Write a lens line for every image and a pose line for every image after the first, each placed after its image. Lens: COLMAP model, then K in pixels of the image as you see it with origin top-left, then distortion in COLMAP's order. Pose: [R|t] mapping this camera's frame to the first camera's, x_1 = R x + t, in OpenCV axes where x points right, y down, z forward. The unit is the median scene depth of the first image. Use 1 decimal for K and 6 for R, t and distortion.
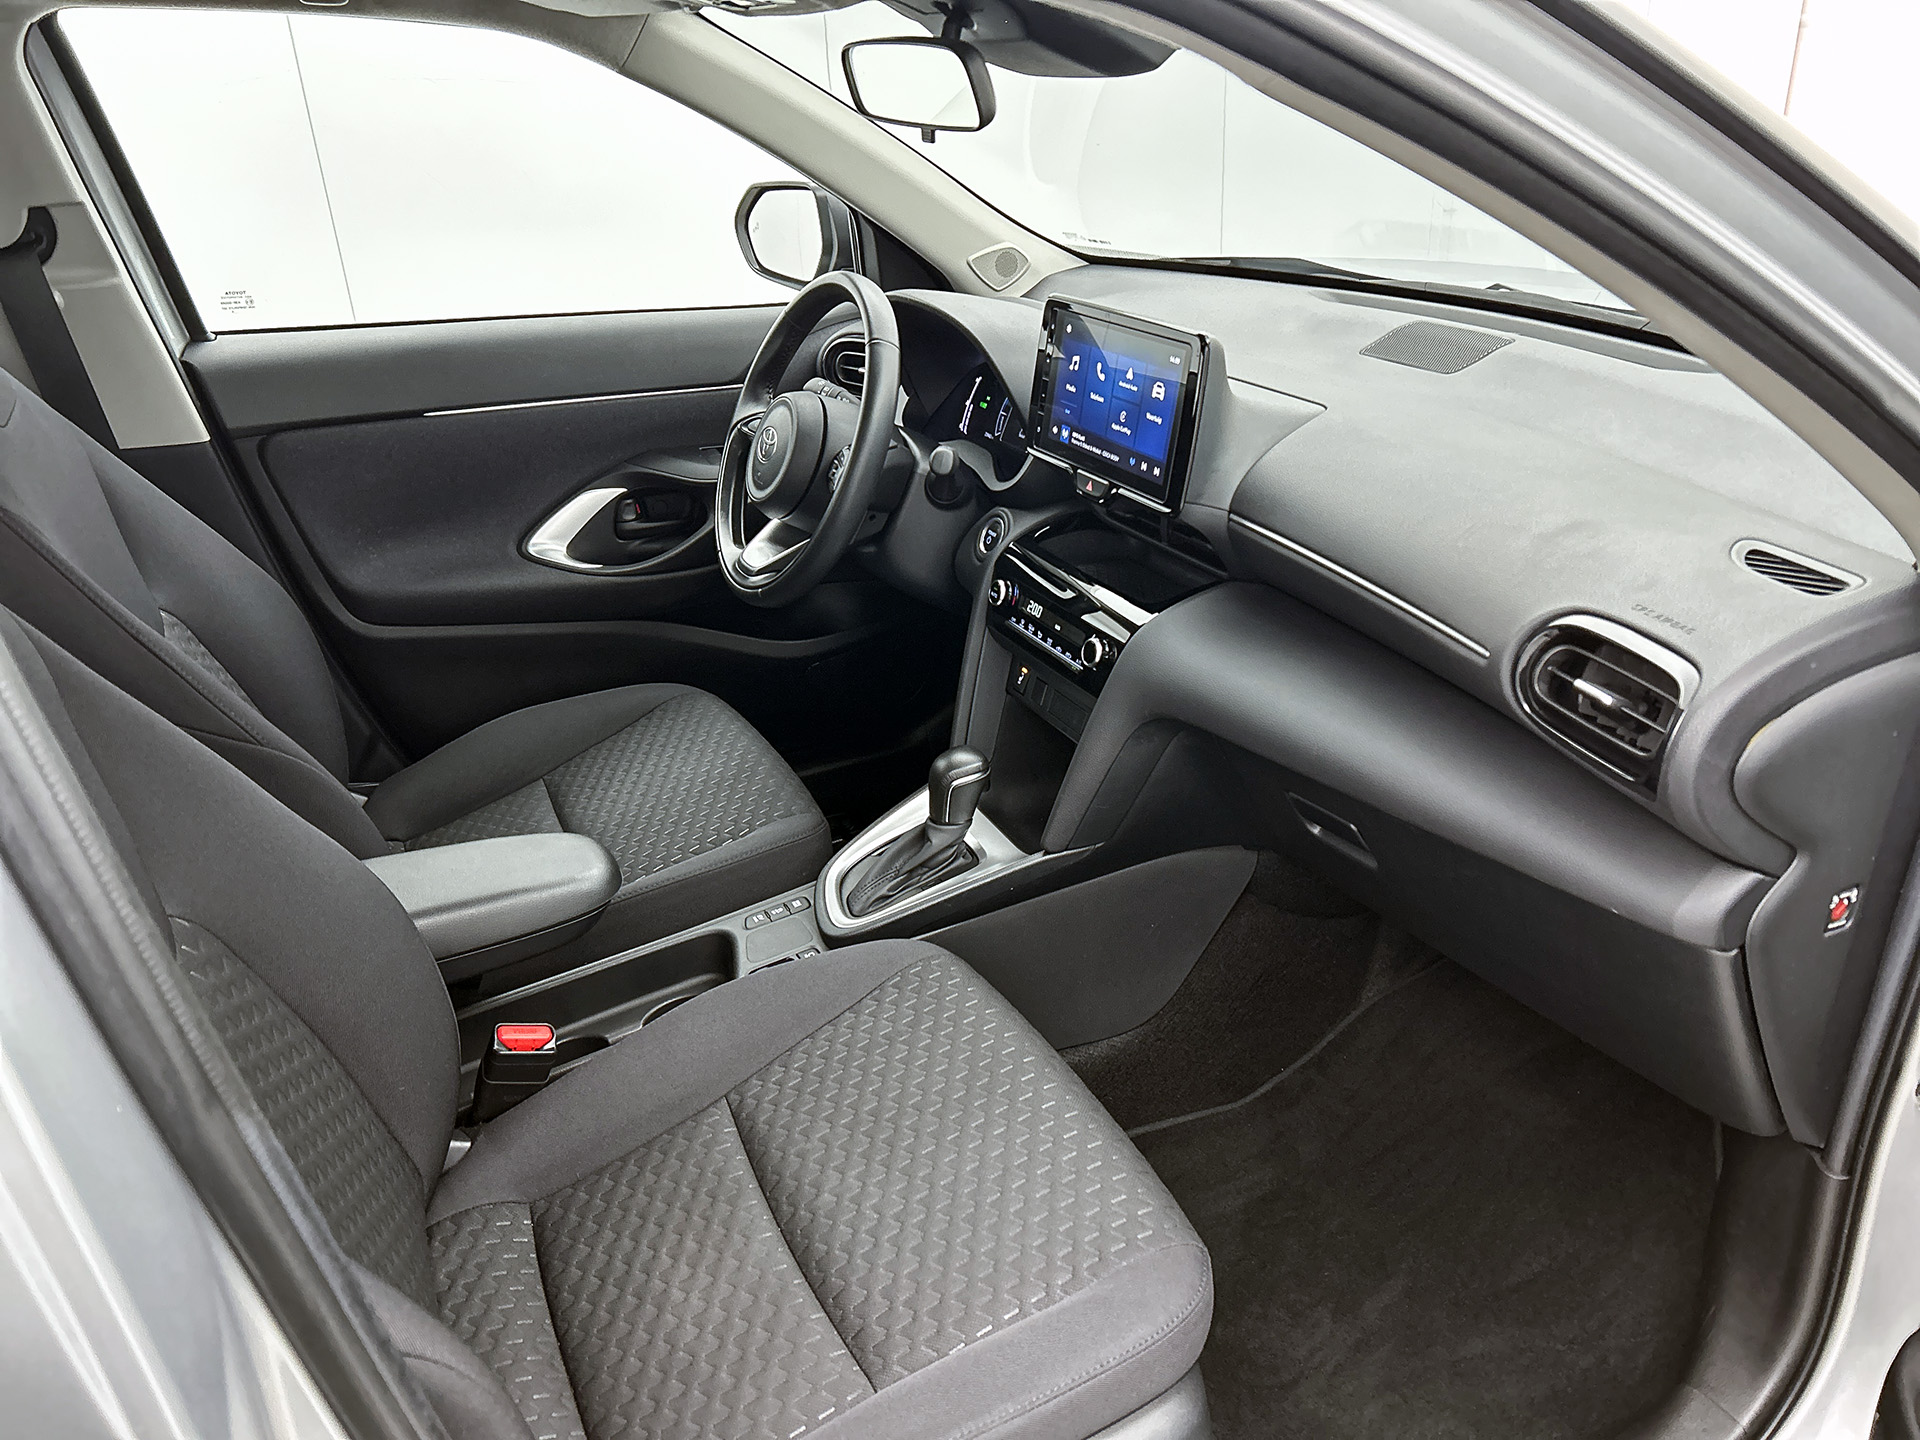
lens RADIAL K [[1450.1, 0, 962.5], [0, 1450.1, 714.2], [0, 0, 1]] dist [0.033783, -0.060526]
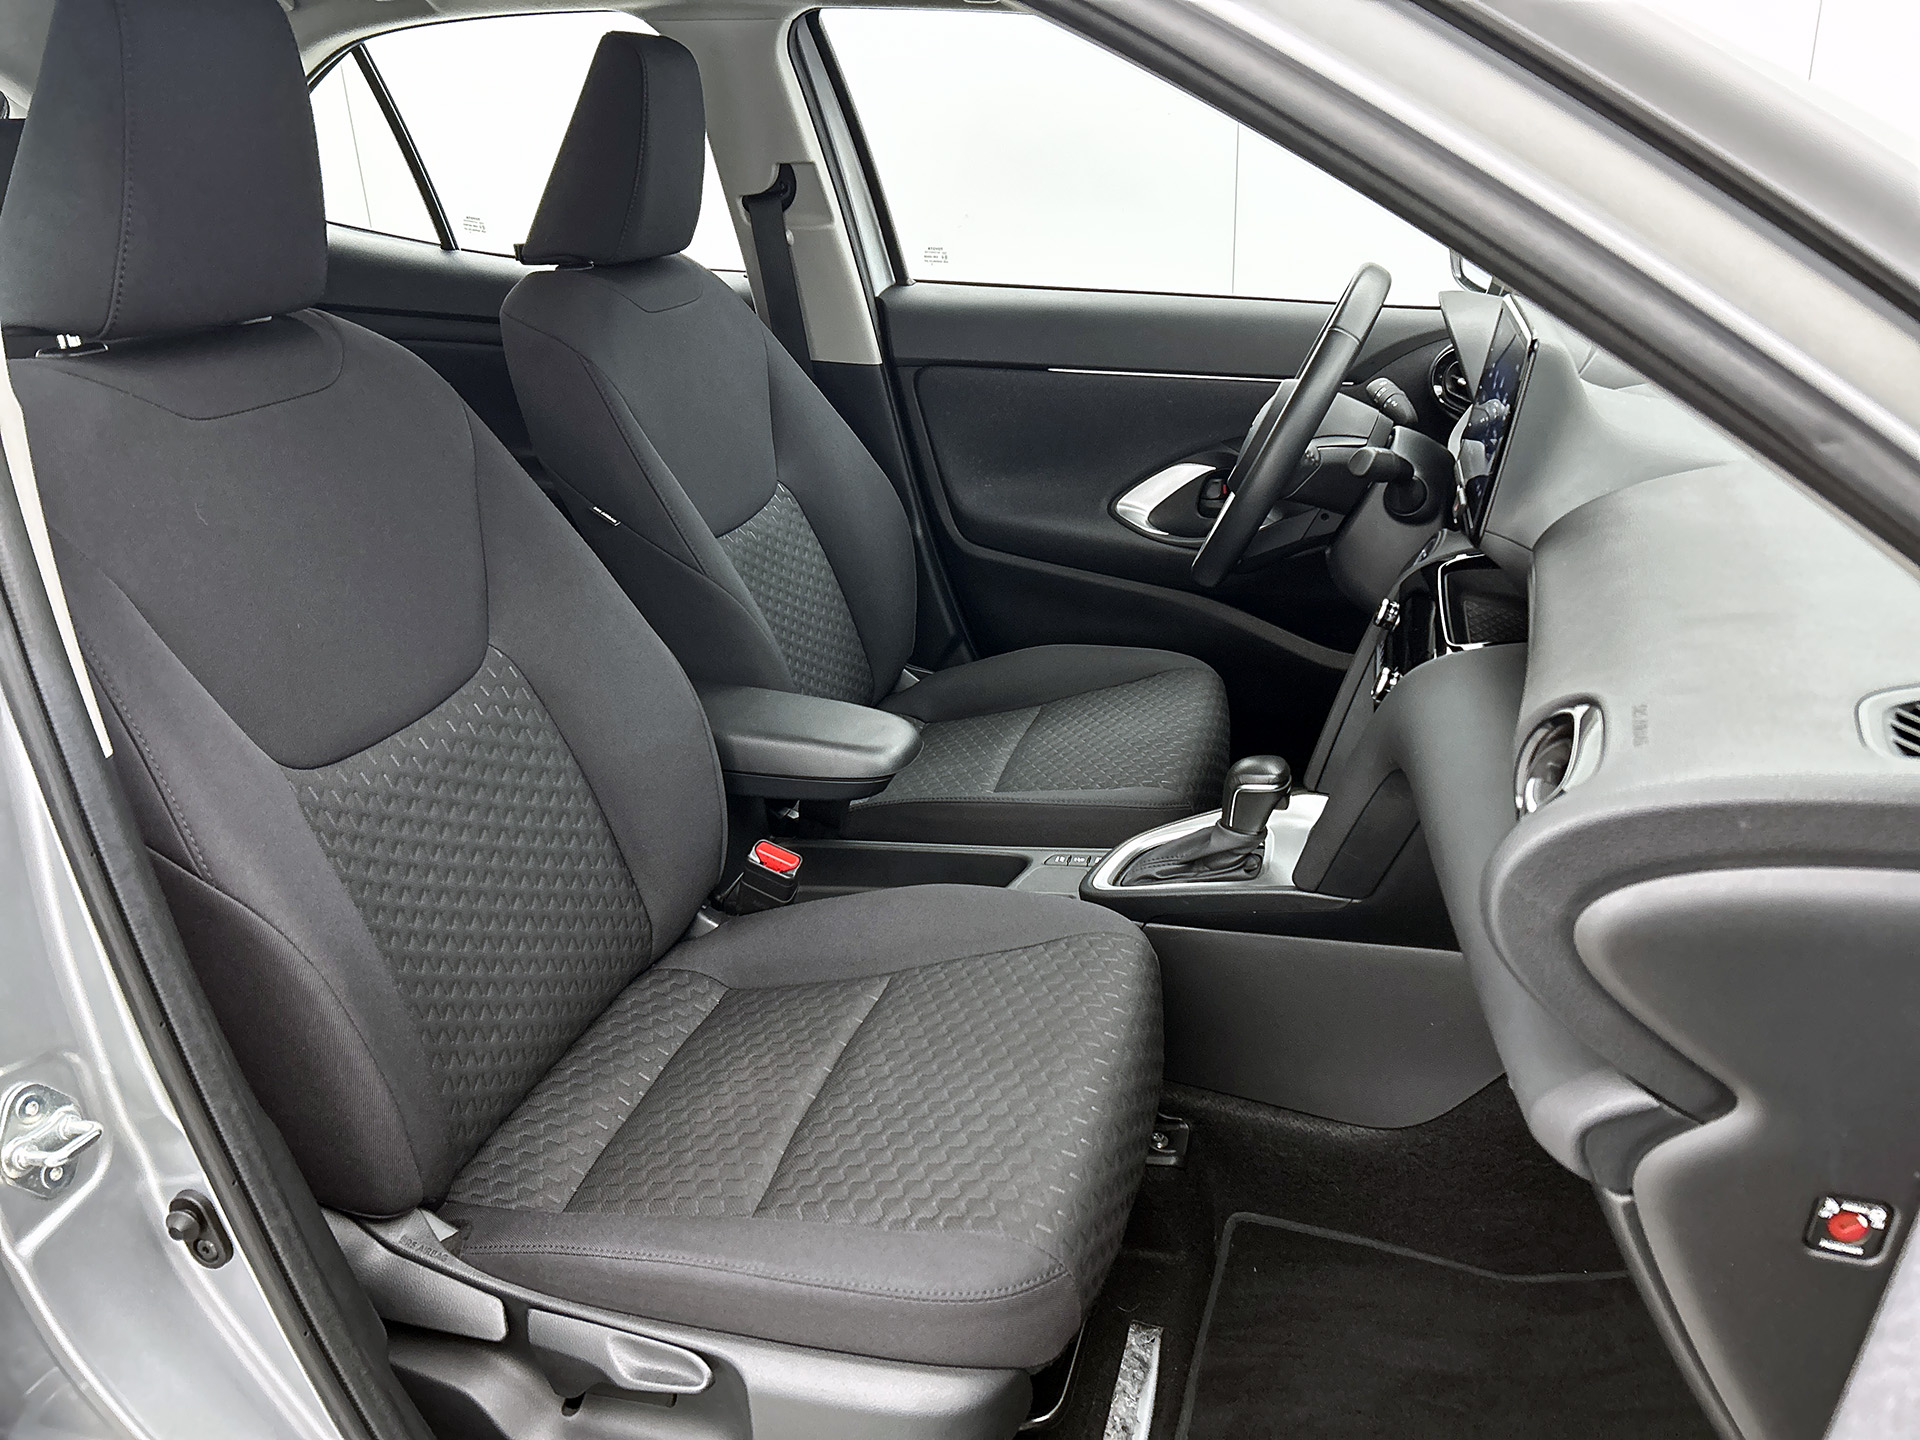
lens RADIAL K [[1450.1, 0, 964.3], [0, 1450.1, 722.0], [0, 0, 1]] dist [0.033783, -0.060526]
pose [[0.736463, 0.267110, -0.621510, 0.377168], [-0.279334, 0.956836, 0.080227, -0.016336], [0.616113, 0.114525, 0.779287, 0.116512]]
